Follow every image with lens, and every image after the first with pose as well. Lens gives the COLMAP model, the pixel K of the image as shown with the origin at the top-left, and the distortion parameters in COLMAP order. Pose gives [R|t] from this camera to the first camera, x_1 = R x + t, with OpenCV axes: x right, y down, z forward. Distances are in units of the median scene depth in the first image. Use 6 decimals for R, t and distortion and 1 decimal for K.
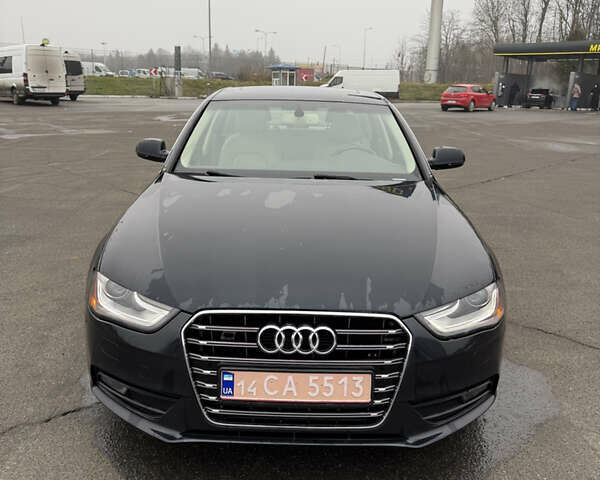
lens RADIAL K [[564.6, 0, 300.0], [0, 564.6, 240.0], [0, 0, 1]] dist [0.130614, -0.250575]
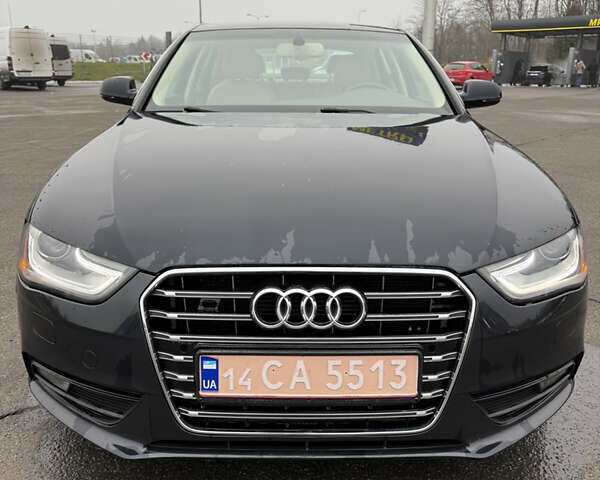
lens RADIAL K [[564.6, 0, 300.0], [0, 564.6, 240.0], [0, 0, 1]] dist [0.130614, -0.250575]
pose [[0.999760, -0.021352, 0.004892, -0.016684], [0.021241, 0.999537, 0.021796, 0.073853], [-0.005355, -0.021687, 0.999750, 0.298417]]
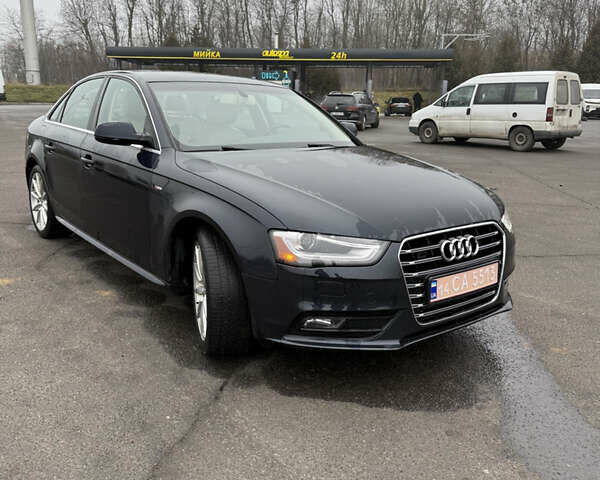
lens RADIAL K [[564.6, 0, 300.0], [0, 564.6, 240.0], [0, 0, 1]] dist [0.130614, -0.250575]
pose [[0.783221, -0.154860, 0.602149, -1.060530], [0.158525, 0.986215, 0.047438, 0.030444], [-0.601195, 0.058301, 0.796973, 0.139052]]
